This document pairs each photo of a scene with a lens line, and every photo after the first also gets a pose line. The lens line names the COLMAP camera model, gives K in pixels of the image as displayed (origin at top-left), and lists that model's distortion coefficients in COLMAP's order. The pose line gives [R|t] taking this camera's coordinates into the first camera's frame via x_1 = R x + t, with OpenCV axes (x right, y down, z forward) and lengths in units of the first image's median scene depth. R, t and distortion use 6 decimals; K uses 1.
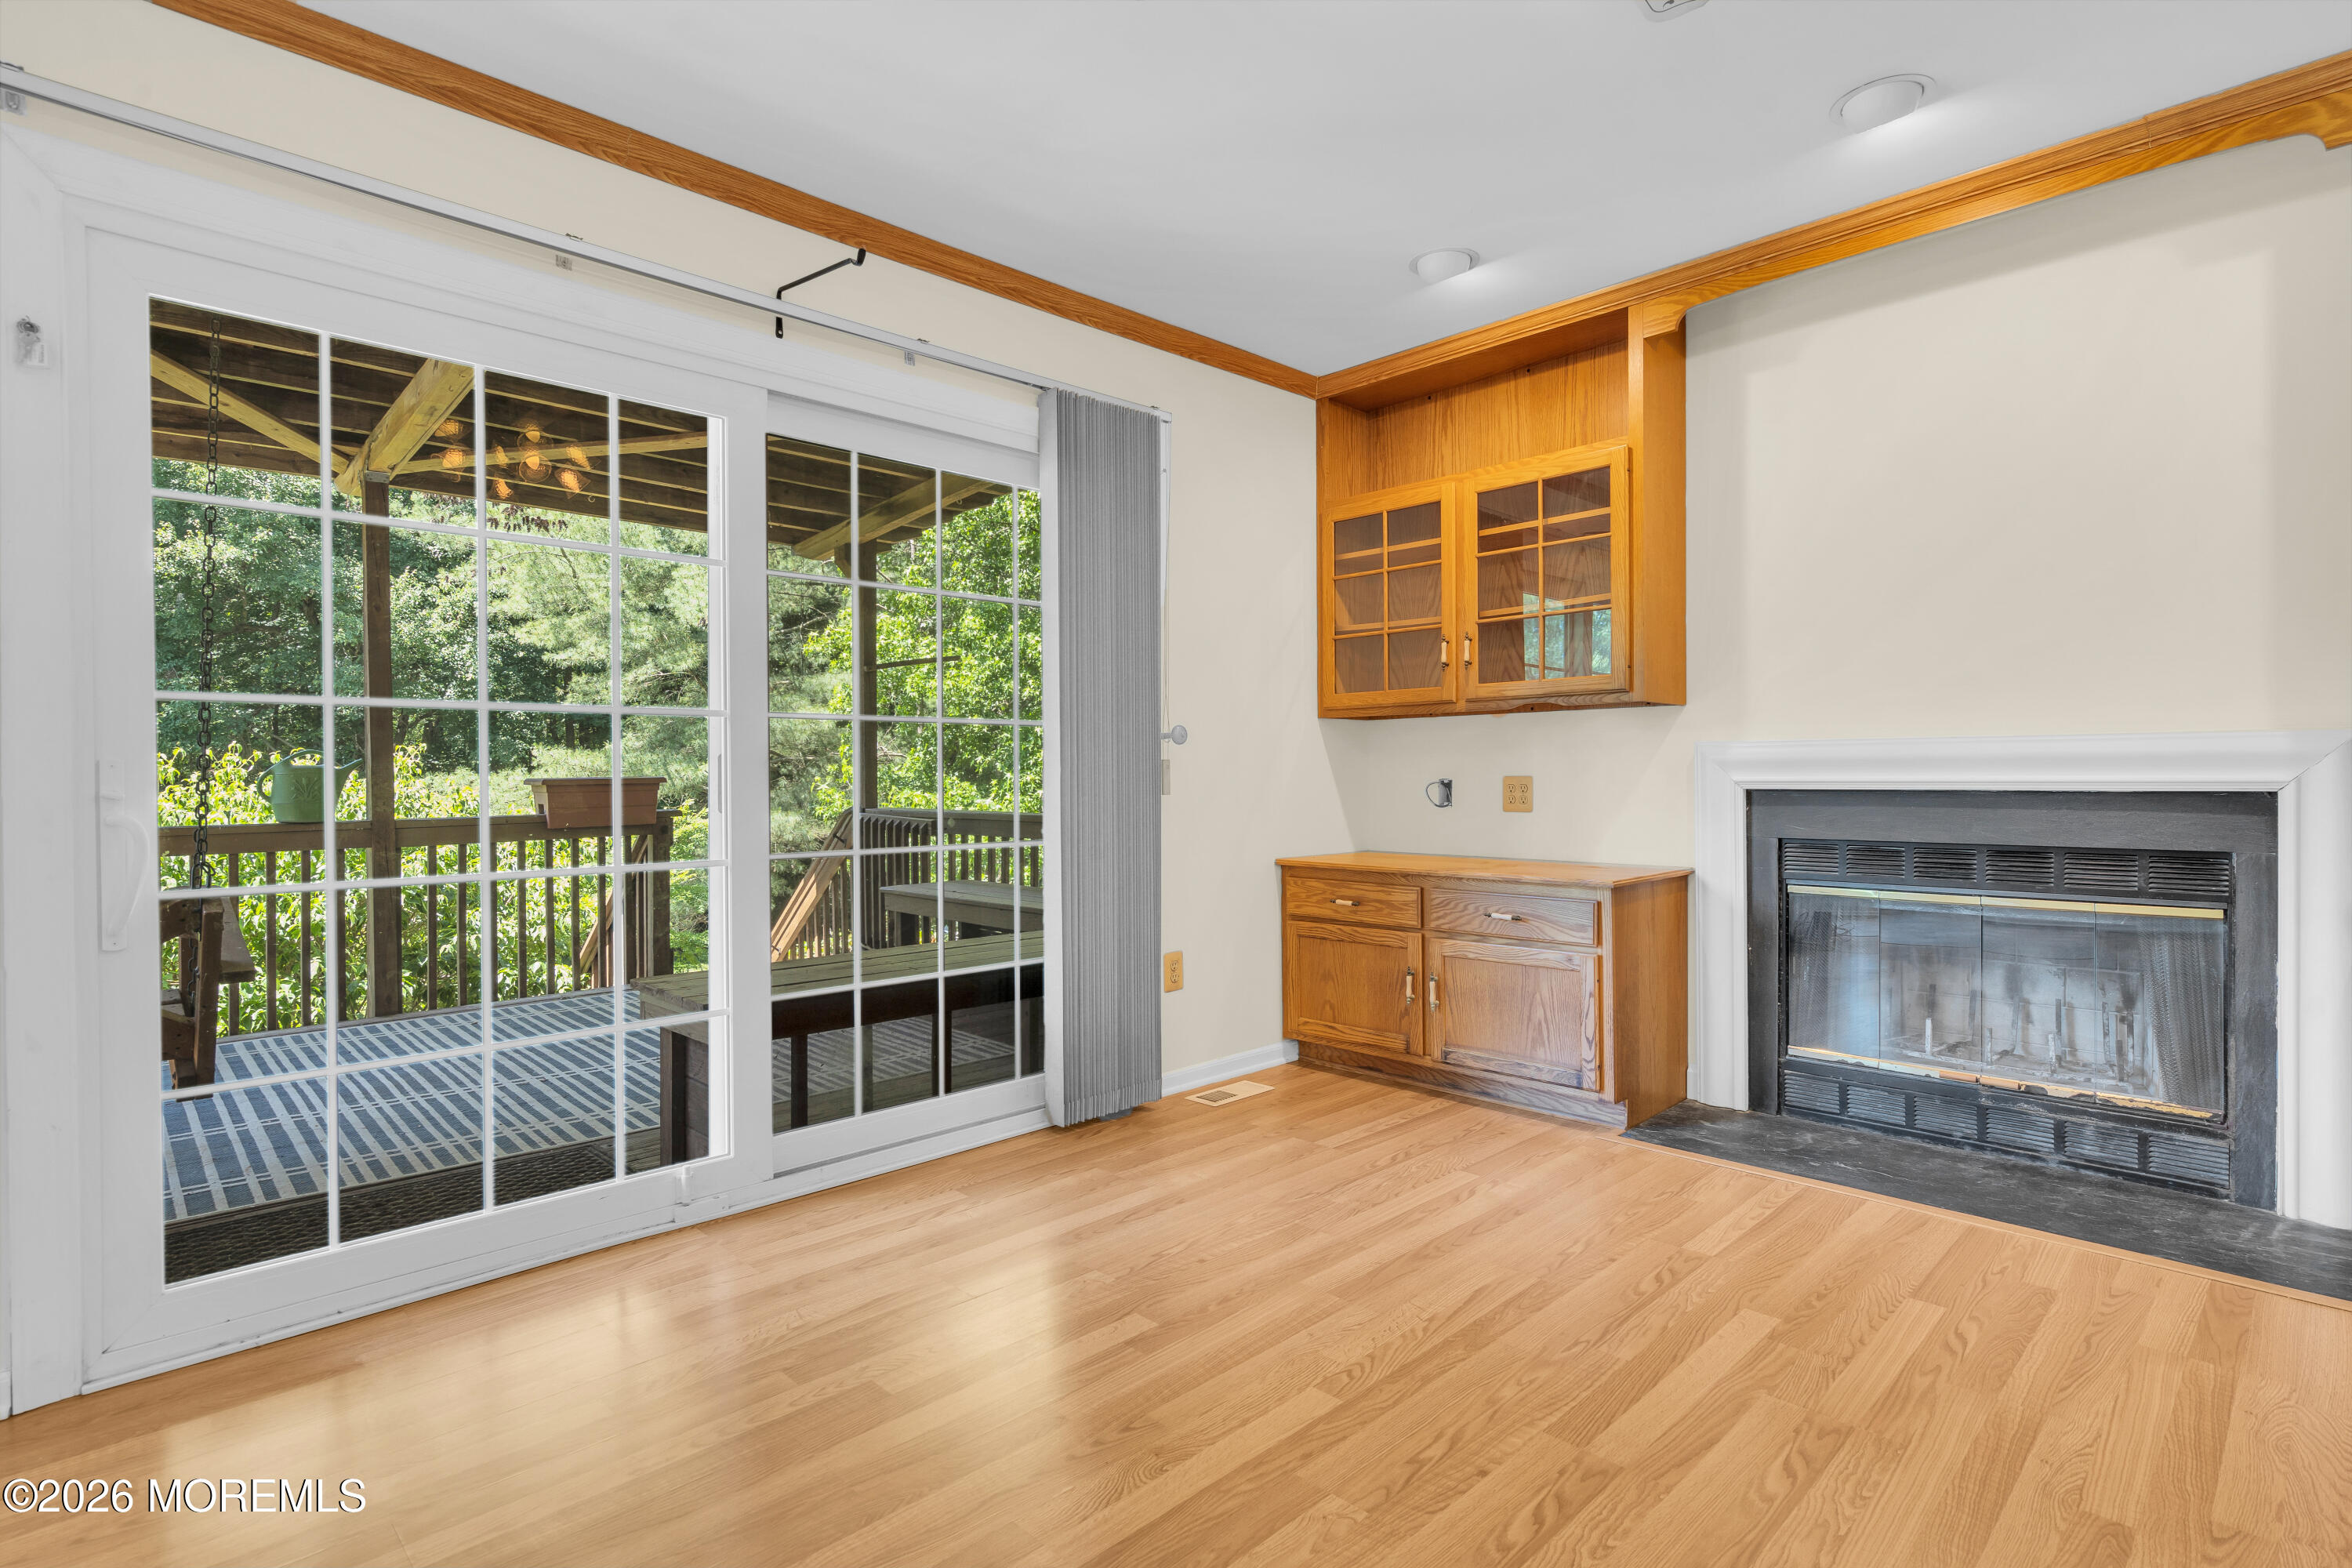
lens RADIAL K [[1158.8, 0, 1183.0], [0, 1158.8, 789.6], [0, 0, 1]] dist [0.001810, 0.001500]
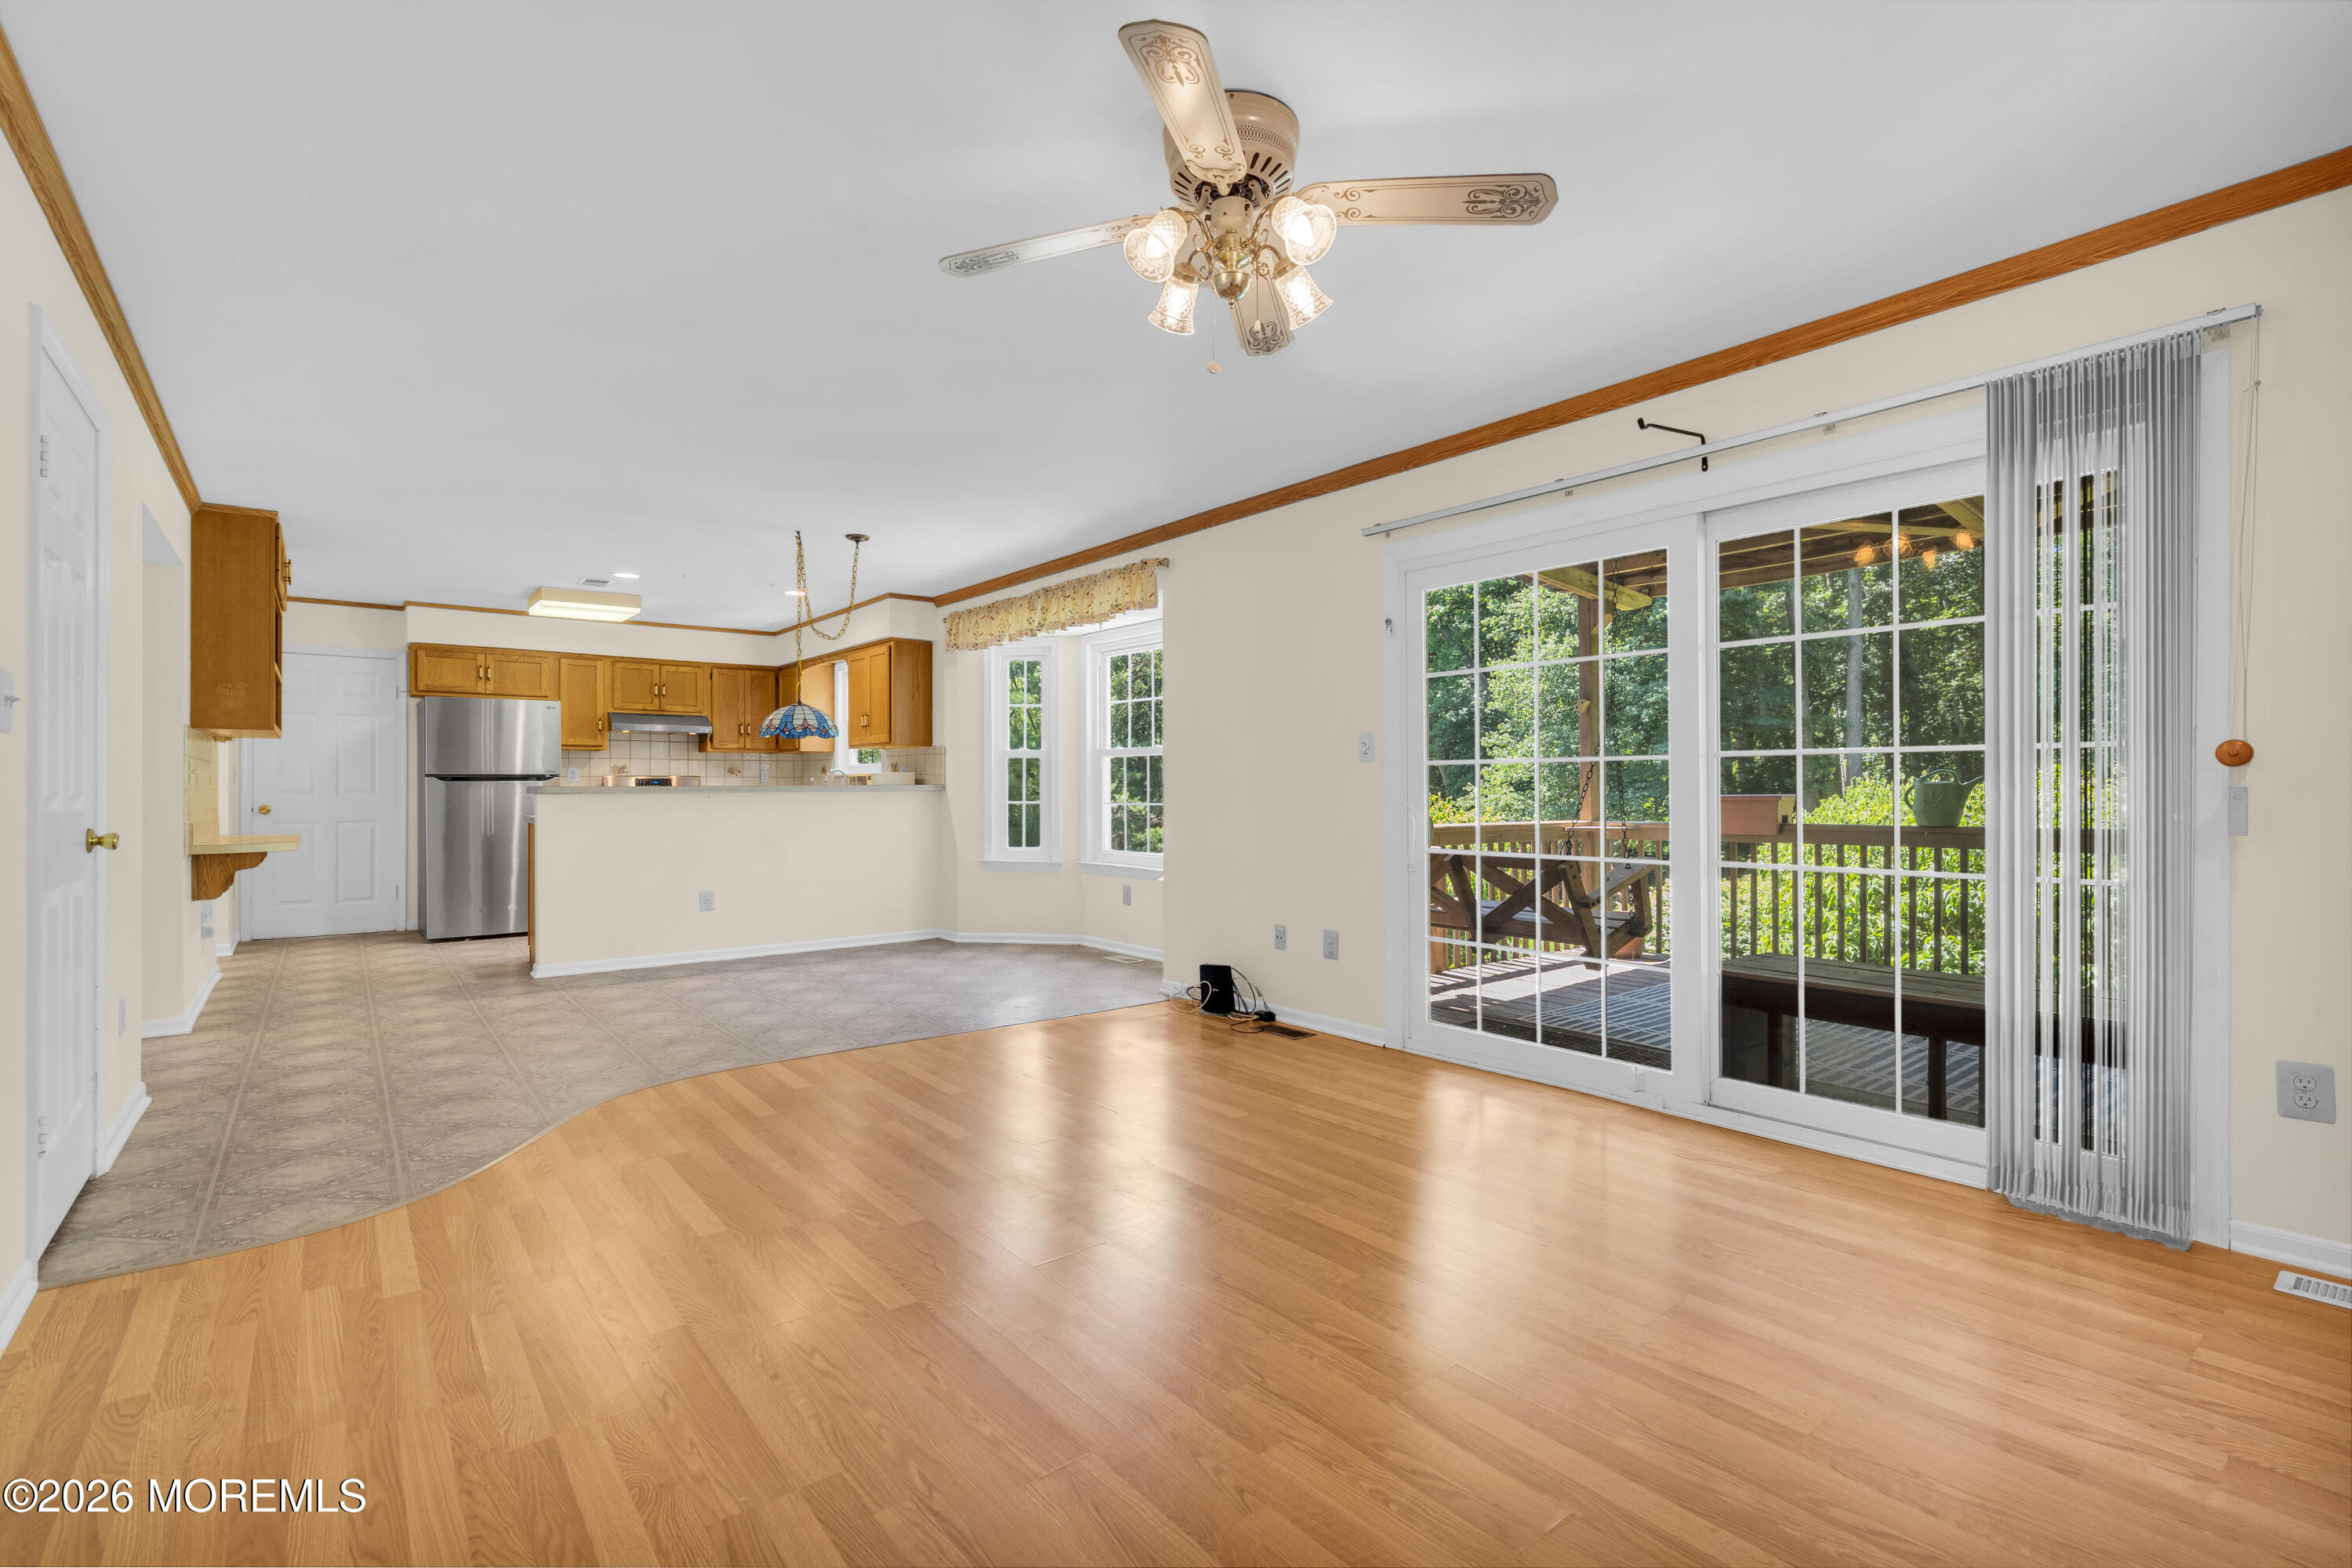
lens RADIAL K [[1062.5, 0, 1184.0], [0, 1062.5, 783.2], [0, 0, 1]] dist [-0.007574, 0.002931]
pose [[-0.097514, 0.003809, -0.995227, 0.757900], [-0.006409, 0.999970, 0.004455, -0.029166], [0.995214, 0.006812, -0.097487, 0.433594]]
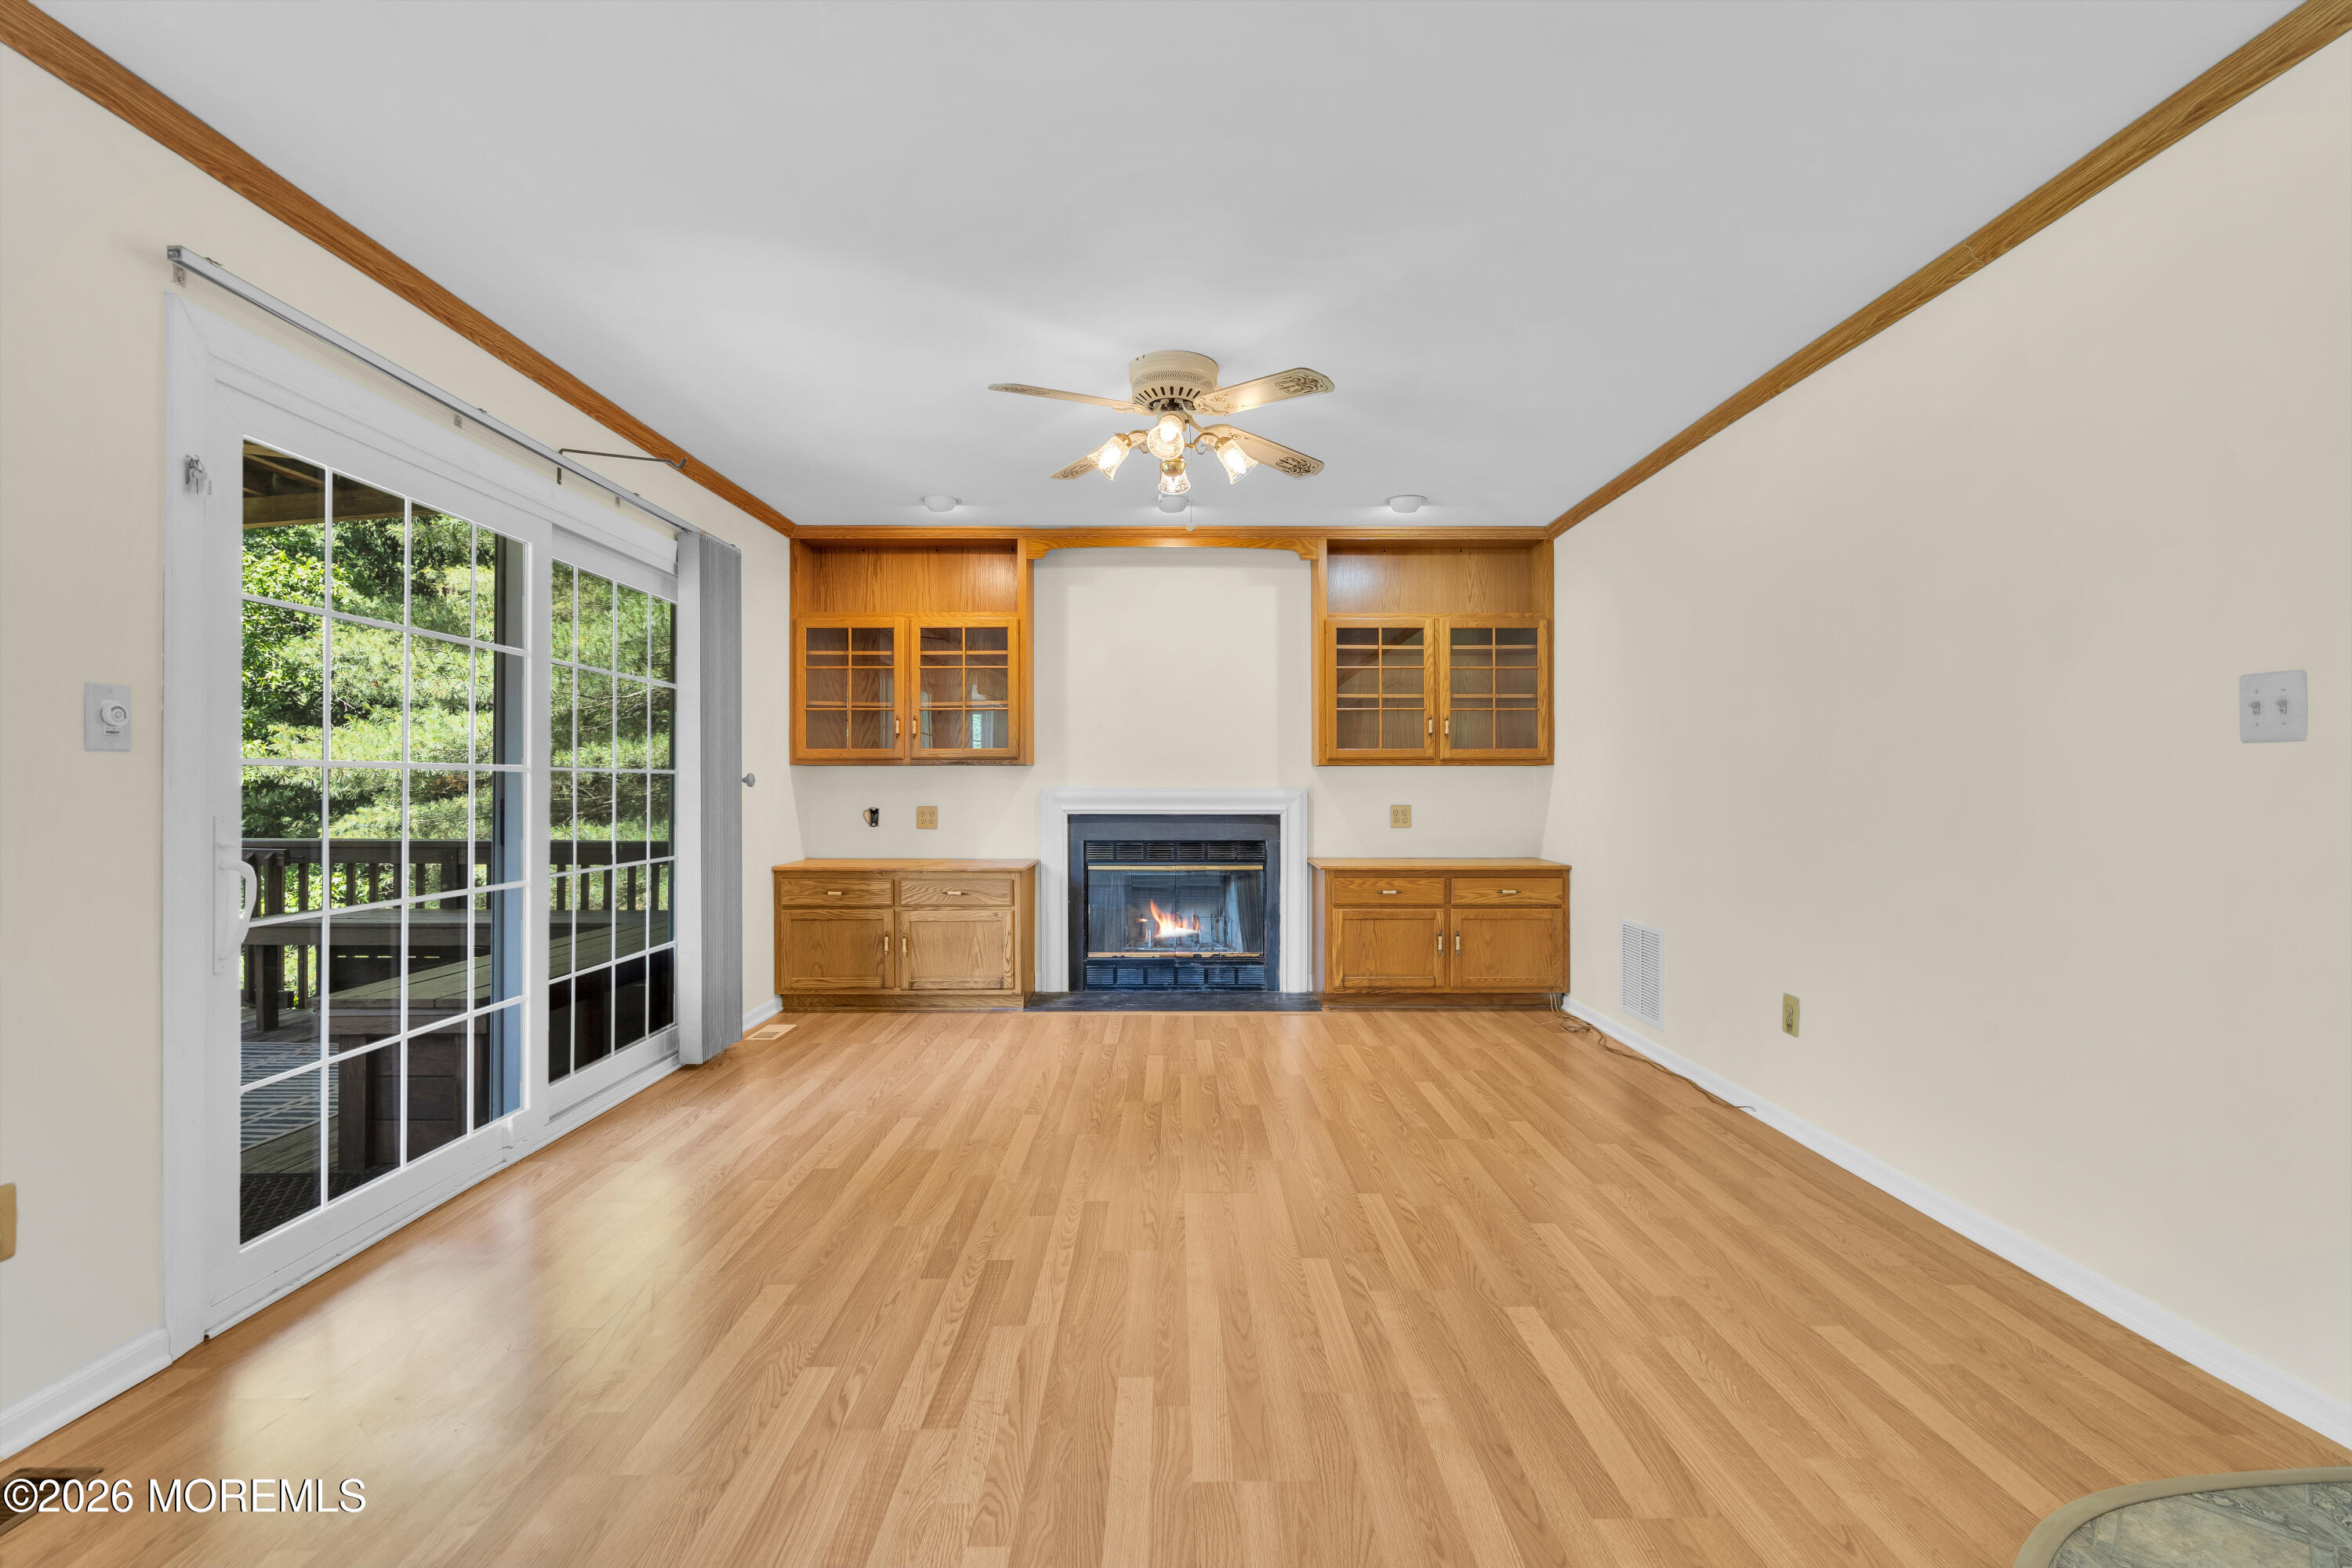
lens RADIAL K [[1062.5, 0, 1182.8], [0, 1062.5, 788.1], [0, 0, 1]] dist [-0.007574, 0.002931]
pose [[0.695646, 0.005426, 0.718365, -0.590860], [0.003616, 0.999932, -0.011055, -0.022108], [-0.718376, 0.010288, 0.695579, -0.288912]]
